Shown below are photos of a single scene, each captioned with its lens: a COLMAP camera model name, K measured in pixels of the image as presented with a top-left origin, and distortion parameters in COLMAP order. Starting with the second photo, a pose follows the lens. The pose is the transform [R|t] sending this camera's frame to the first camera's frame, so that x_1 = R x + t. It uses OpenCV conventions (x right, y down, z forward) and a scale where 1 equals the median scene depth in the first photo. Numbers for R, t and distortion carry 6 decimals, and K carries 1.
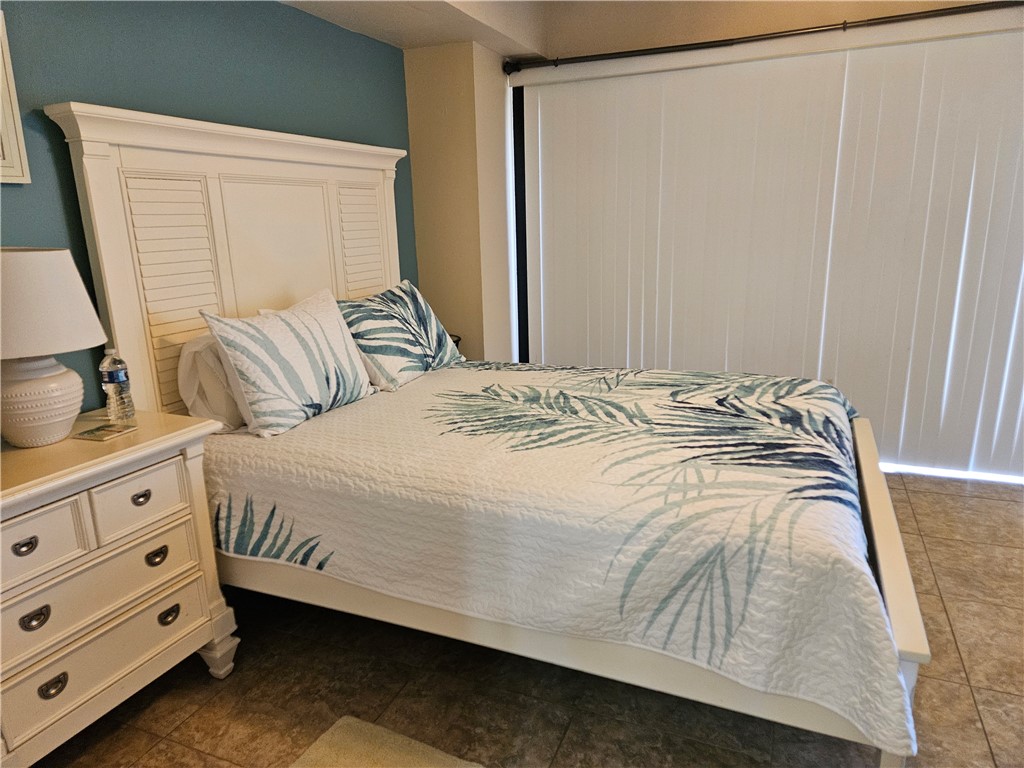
lens RADIAL K [[670.4, 0, 511.1], [0, 670.4, 385.6], [0, 0, 1]] dist [0.001835, -0.004750]
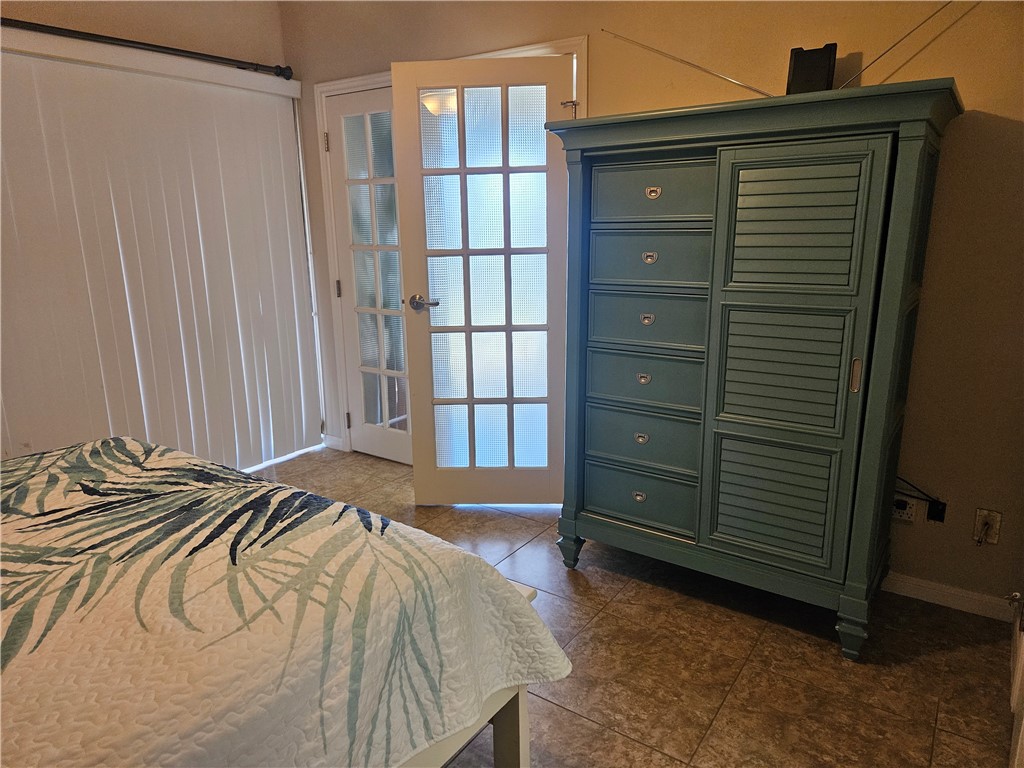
lens RADIAL K [[670.4, 0, 513.2], [0, 670.4, 383.7], [0, 0, 1]] dist [0.001835, -0.004750]
pose [[0.179179, -0.188707, 0.965549, -0.321970], [0.238997, 0.960381, 0.143346, -0.095489], [-0.954345, 0.205078, 0.217181, 0.440187]]
